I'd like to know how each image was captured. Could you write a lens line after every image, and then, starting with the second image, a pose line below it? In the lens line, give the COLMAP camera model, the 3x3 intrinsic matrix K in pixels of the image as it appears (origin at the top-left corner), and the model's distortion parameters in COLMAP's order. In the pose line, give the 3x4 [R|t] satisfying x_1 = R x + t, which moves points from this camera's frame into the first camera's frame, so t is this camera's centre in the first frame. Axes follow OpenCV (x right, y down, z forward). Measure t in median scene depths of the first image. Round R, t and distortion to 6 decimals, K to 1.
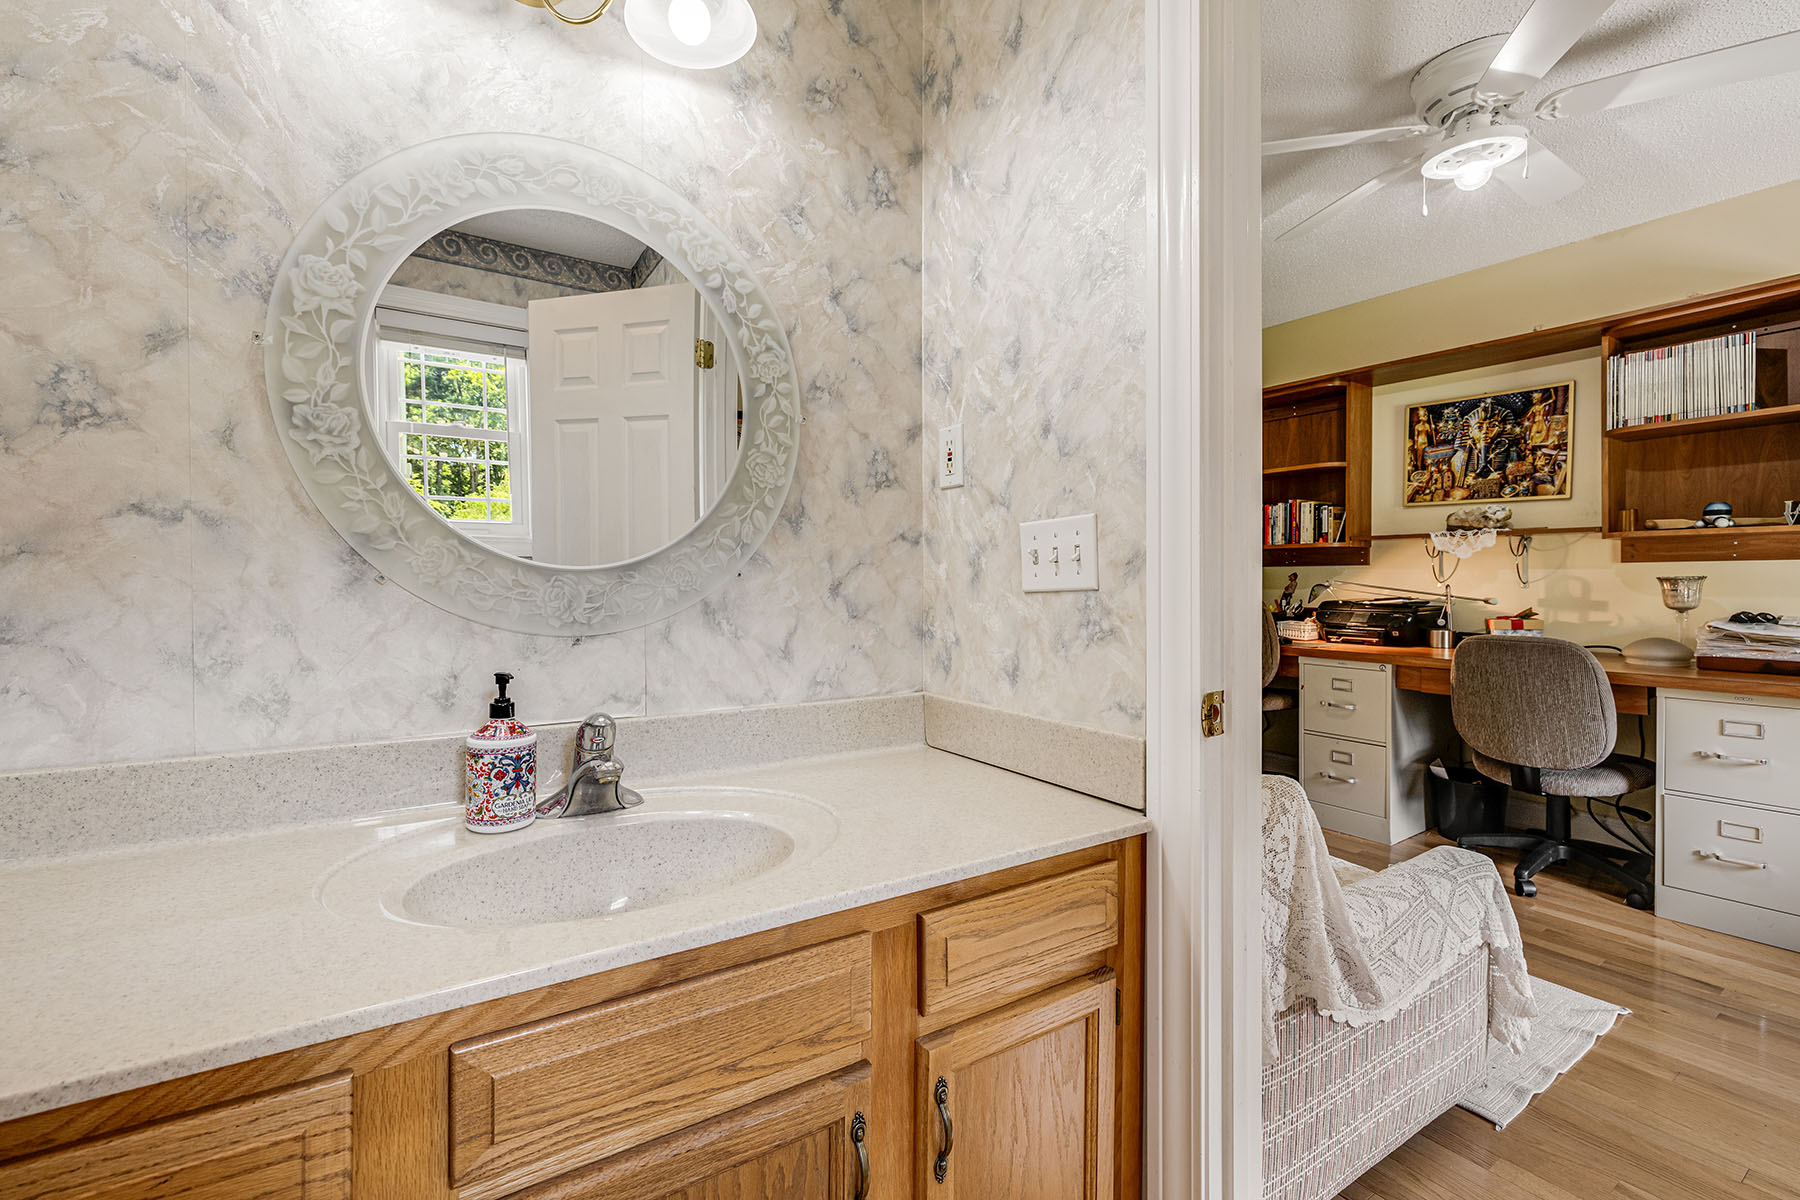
lens RADIAL K [[801.3, 0, 901.0], [0, 801.3, 586.2], [0, 0, 1]] dist [-0.005174, -0.000014]
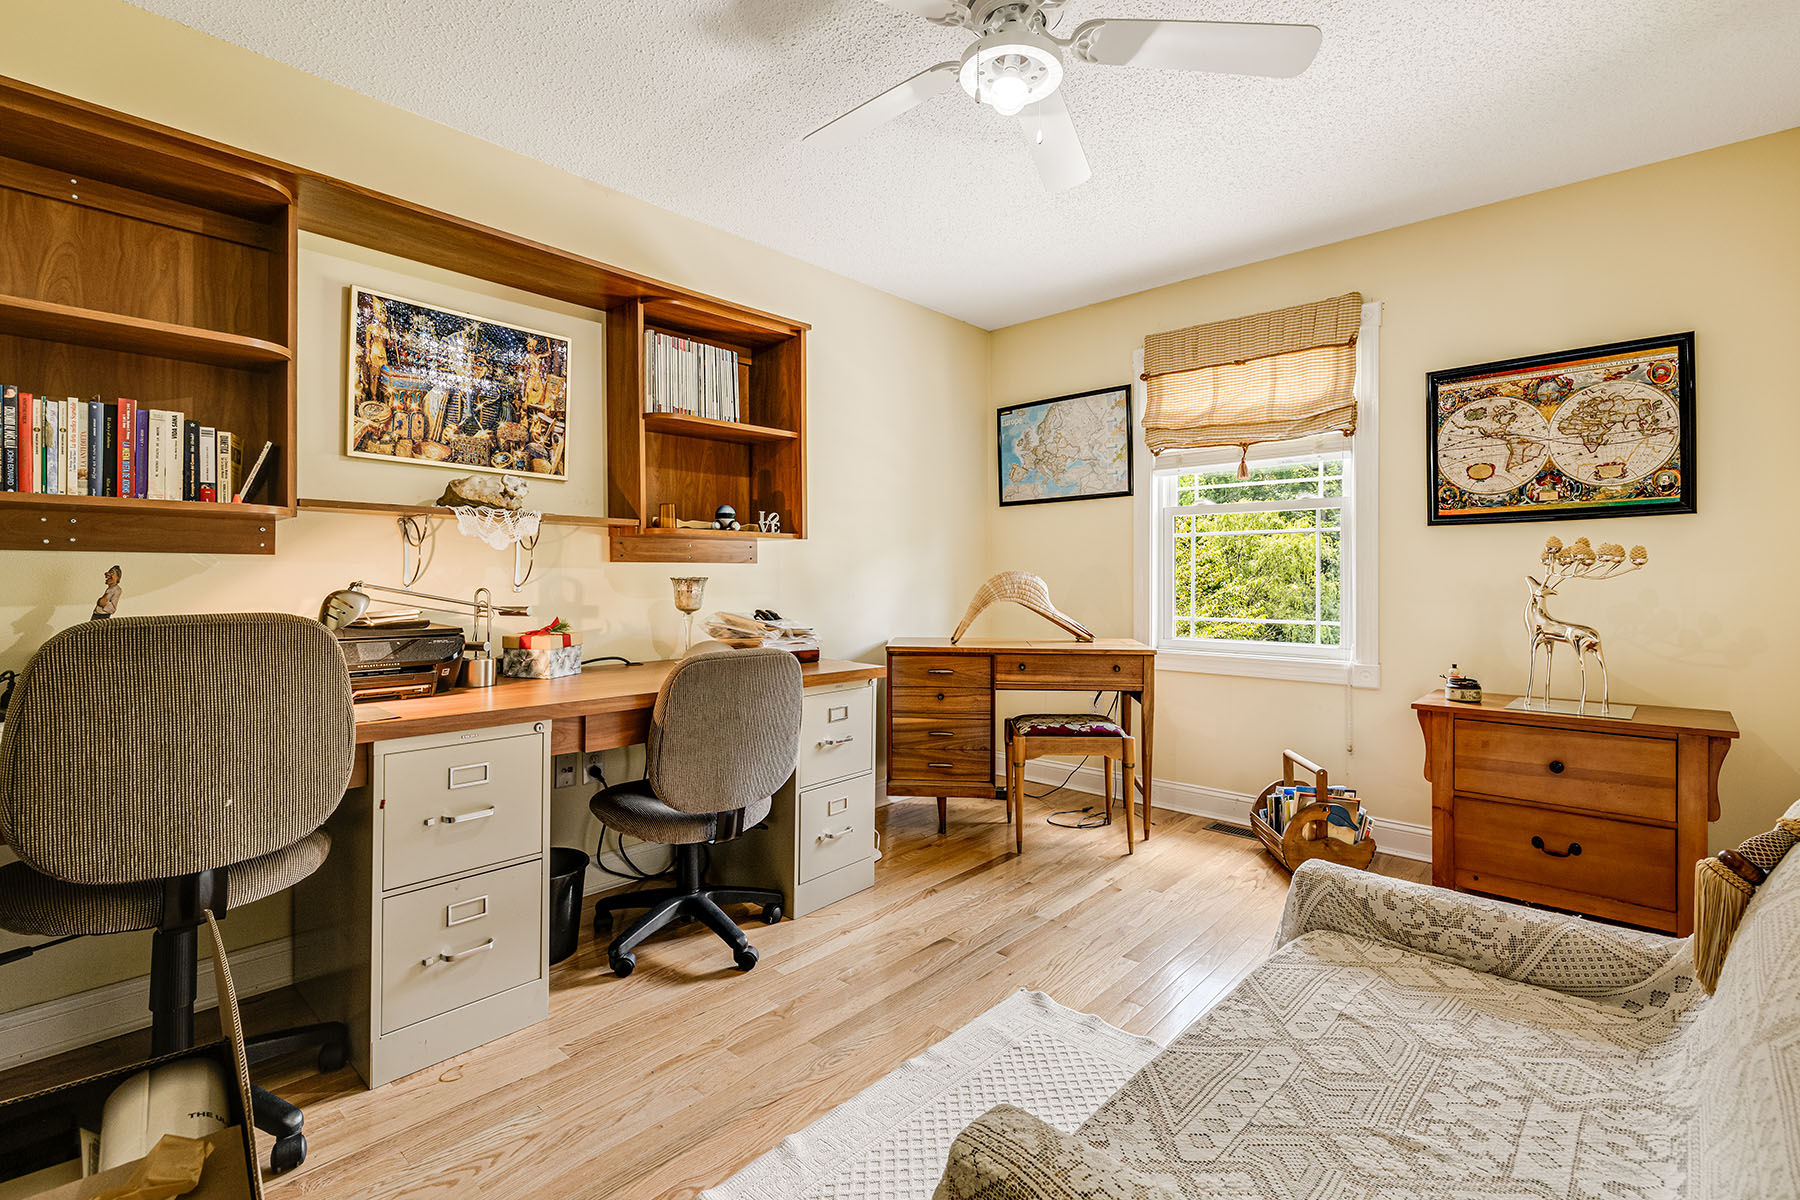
lens RADIAL K [[801.3, 0, 900.6], [0, 801.3, 586.0], [0, 0, 1]] dist [-0.005174, -0.000014]
pose [[-0.243311, -0.003140, 0.969943, -0.037322], [0.012942, 0.999895, 0.006483, -0.003825], [-0.969862, 0.014131, -0.243245, 0.825490]]
